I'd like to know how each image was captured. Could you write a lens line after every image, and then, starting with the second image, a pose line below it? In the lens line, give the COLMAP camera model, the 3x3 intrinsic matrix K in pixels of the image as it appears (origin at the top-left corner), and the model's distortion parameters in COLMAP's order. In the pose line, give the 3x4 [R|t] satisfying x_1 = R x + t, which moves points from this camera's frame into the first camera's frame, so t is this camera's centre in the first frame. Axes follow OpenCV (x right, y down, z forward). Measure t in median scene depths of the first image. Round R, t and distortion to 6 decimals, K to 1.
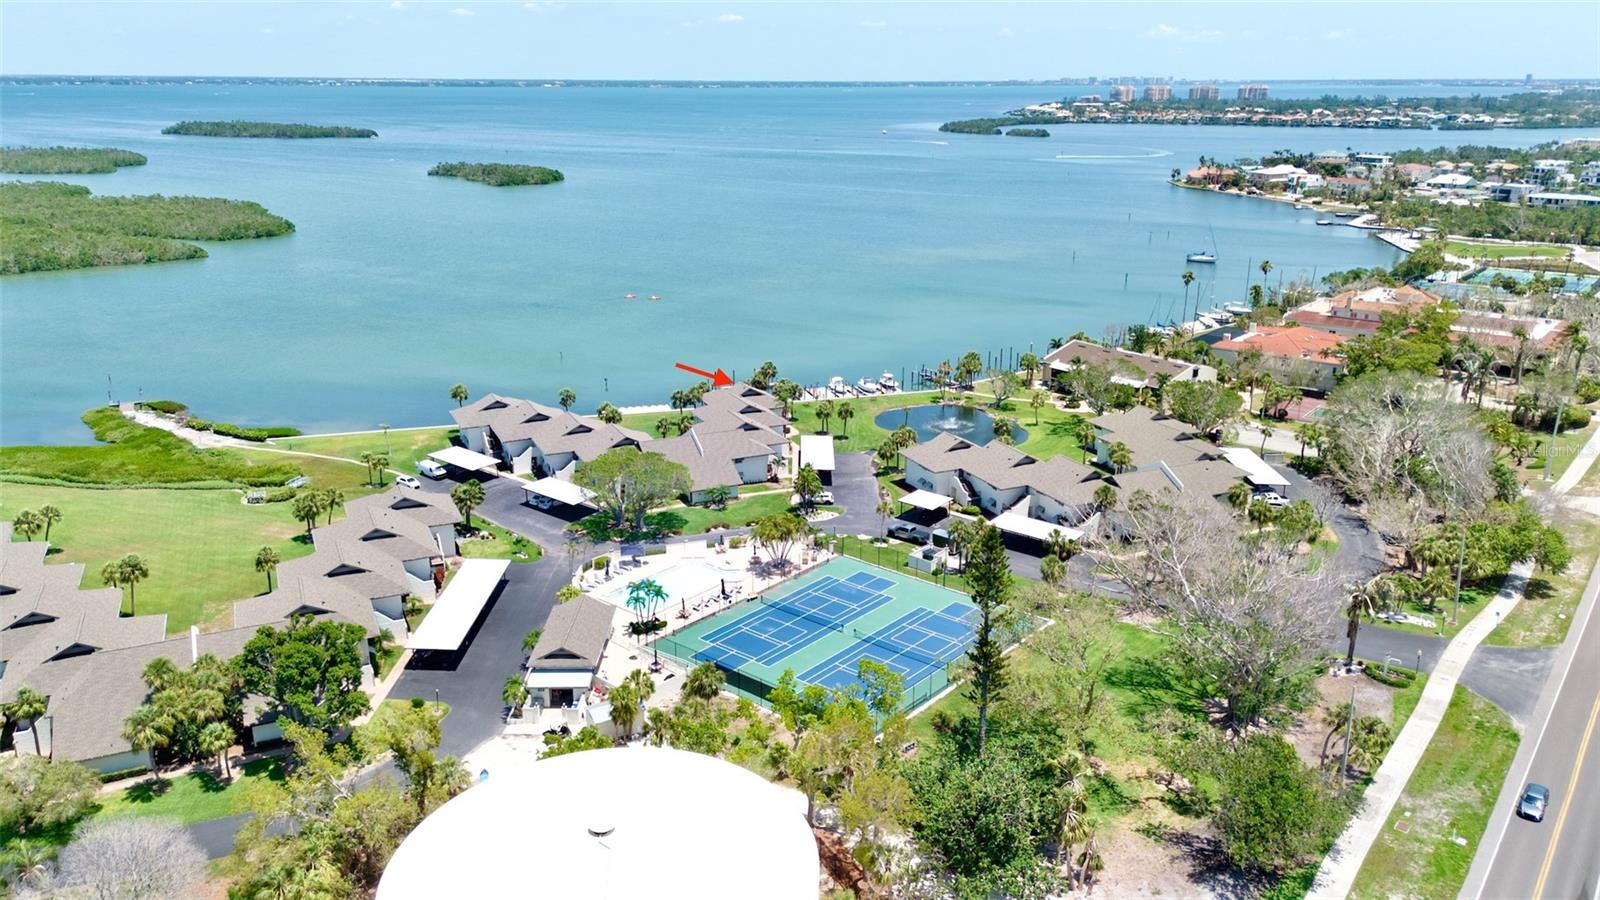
lens RADIAL K [[1177.0, 0, 807.4], [0, 1177.0, 447.4], [0, 0, 1]] dist [0.089101, -0.096024]
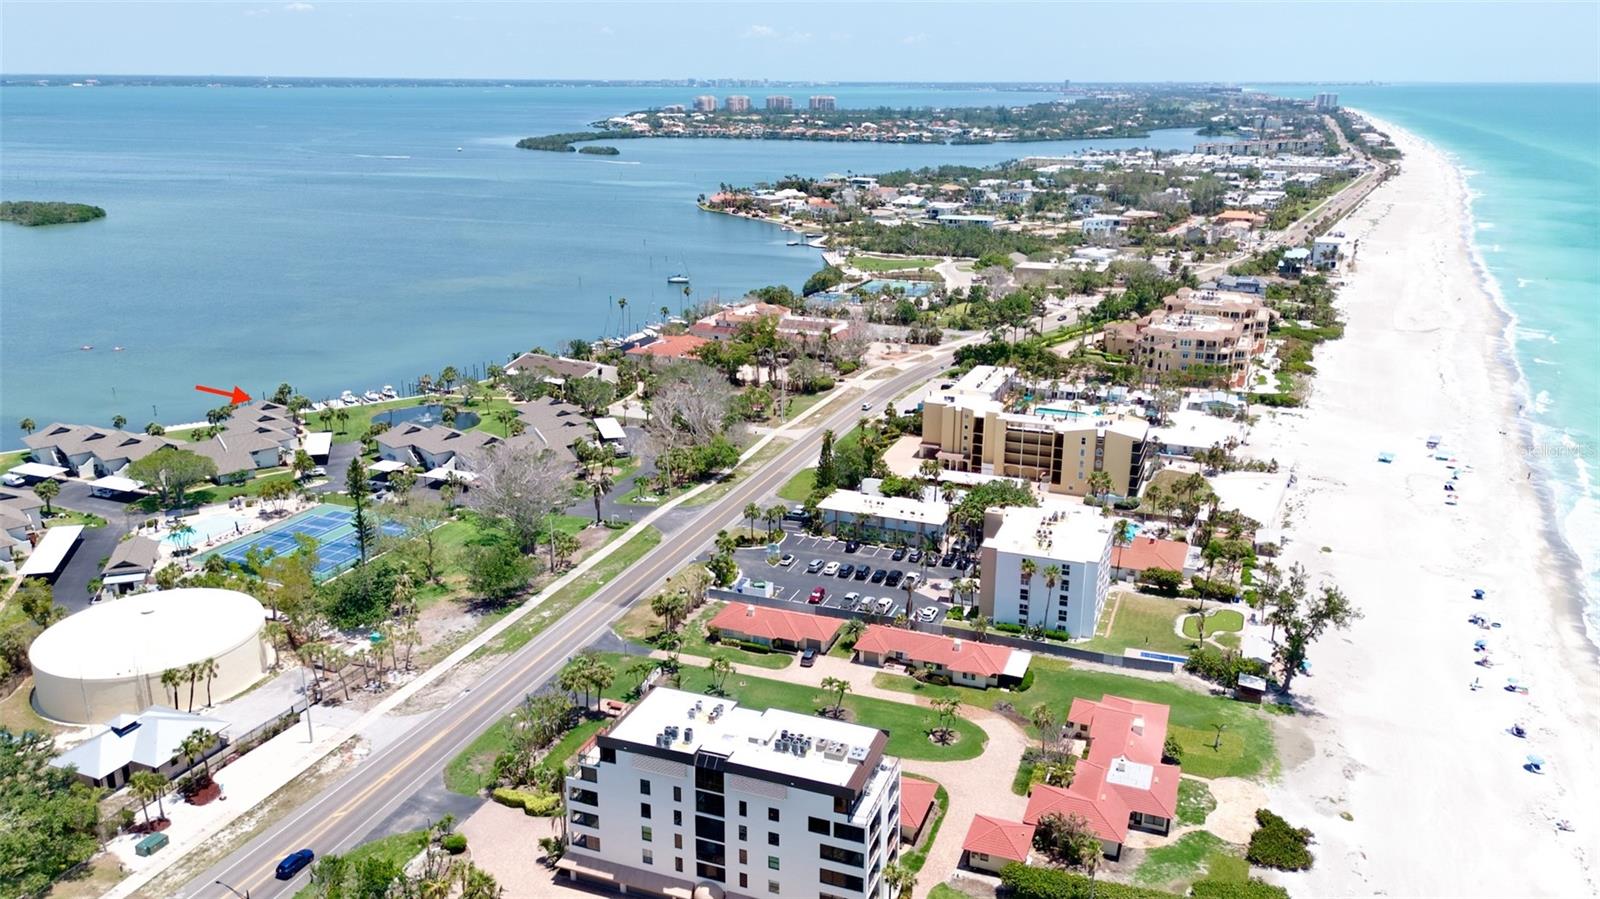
lens RADIAL K [[1177.0, 0, 807.4], [0, 1177.0, 446.9], [0, 0, 1]] dist [0.089101, -0.096024]
pose [[0.949006, -0.088531, 0.302572, 0.141999], [0.089137, 0.995949, 0.011835, 0.046213], [-0.302394, 0.015739, 0.953053, -0.614411]]
